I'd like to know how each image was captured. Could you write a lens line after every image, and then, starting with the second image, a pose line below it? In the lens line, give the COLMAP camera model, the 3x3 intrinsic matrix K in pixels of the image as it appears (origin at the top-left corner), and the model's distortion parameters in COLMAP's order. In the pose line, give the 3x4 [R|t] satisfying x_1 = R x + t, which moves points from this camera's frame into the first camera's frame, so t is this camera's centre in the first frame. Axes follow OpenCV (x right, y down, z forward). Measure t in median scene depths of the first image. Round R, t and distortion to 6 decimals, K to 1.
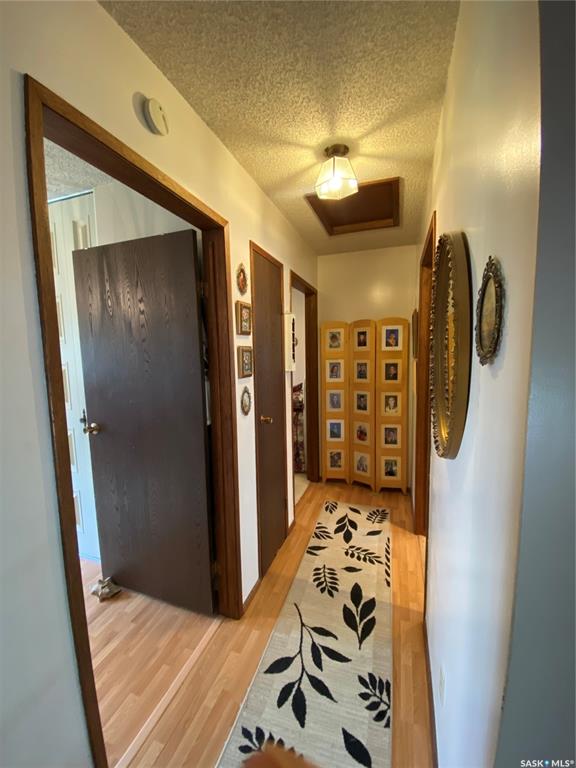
lens RADIAL K [[314.2, 0, 288.6], [0, 314.2, 383.8], [0, 0, 1]] dist [-0.013359, -0.004225]
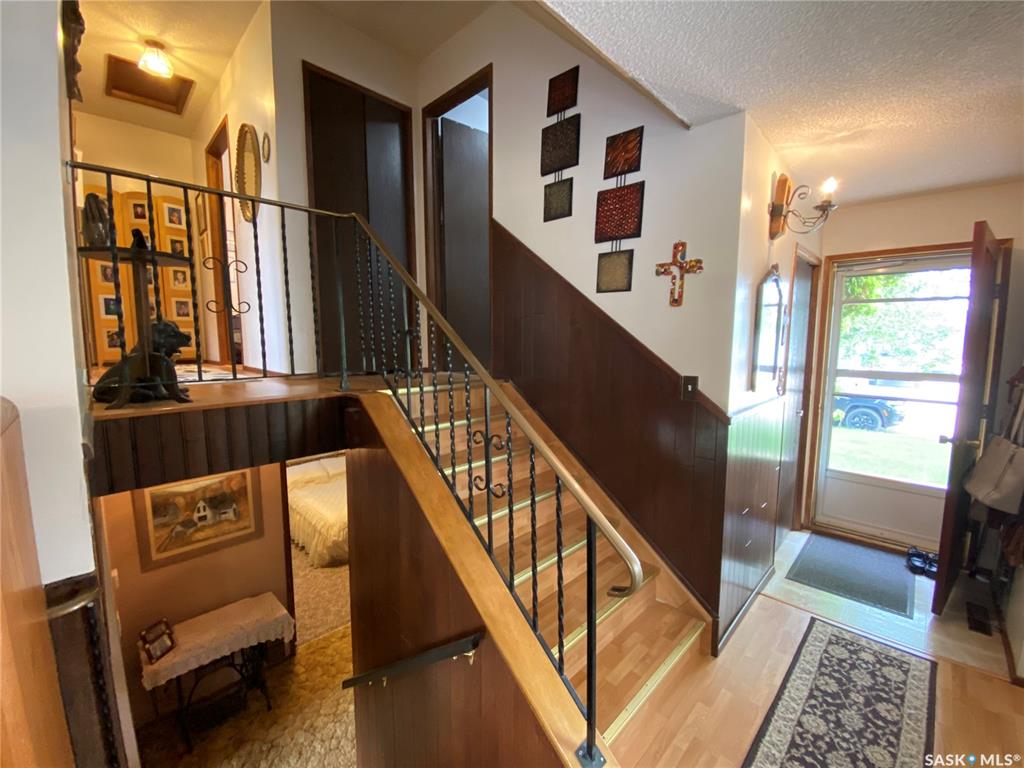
lens RADIAL K [[418.9, 0, 515.8], [0, 418.9, 384.5], [0, 0, 1]] dist [-0.013359, -0.004225]
pose [[0.435198, -0.082825, 0.896517, -0.591778], [0.090130, 0.994765, 0.048150, 0.571335], [-0.895812, 0.059848, 0.440385, -0.798806]]
